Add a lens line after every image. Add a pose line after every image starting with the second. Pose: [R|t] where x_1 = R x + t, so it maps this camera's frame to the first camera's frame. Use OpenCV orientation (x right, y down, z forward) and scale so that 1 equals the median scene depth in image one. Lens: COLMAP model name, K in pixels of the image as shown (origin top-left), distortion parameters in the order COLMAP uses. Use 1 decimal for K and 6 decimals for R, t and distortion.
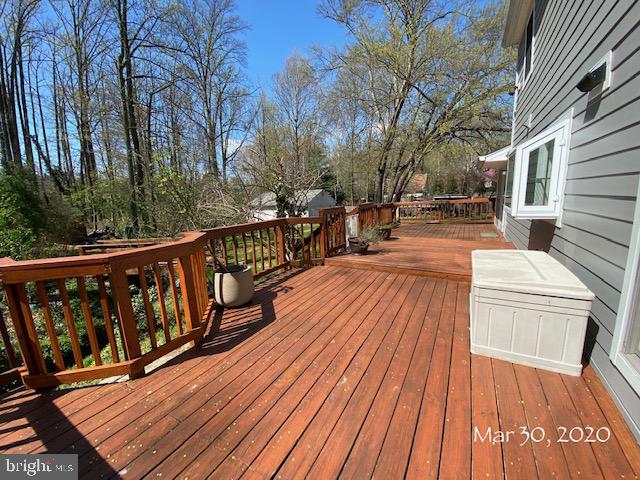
lens RADIAL K [[256.5, 0, 320.0], [0, 256.5, 240.0], [0, 0, 1]] dist [0.014212, -0.018058]
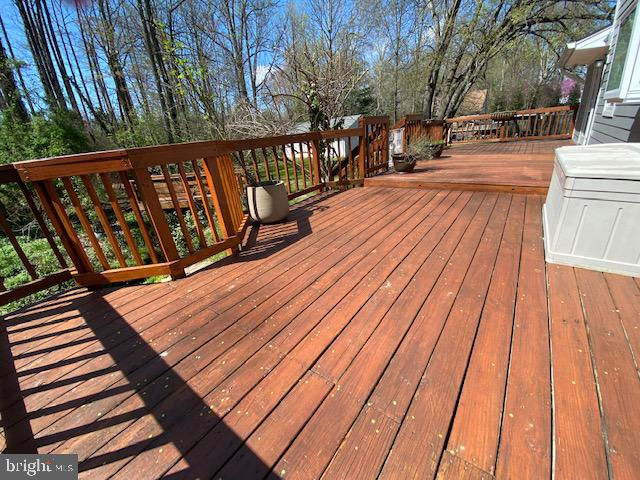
lens RADIAL K [[256.5, 0, 320.0], [0, 256.5, 240.0], [0, 0, 1]] dist [0.014212, -0.018058]
pose [[0.989633, 0.003570, -0.143577, -0.006674], [0.030429, 0.971784, 0.233902, 0.086456], [0.140361, -0.235845, 0.961601, 0.069642]]
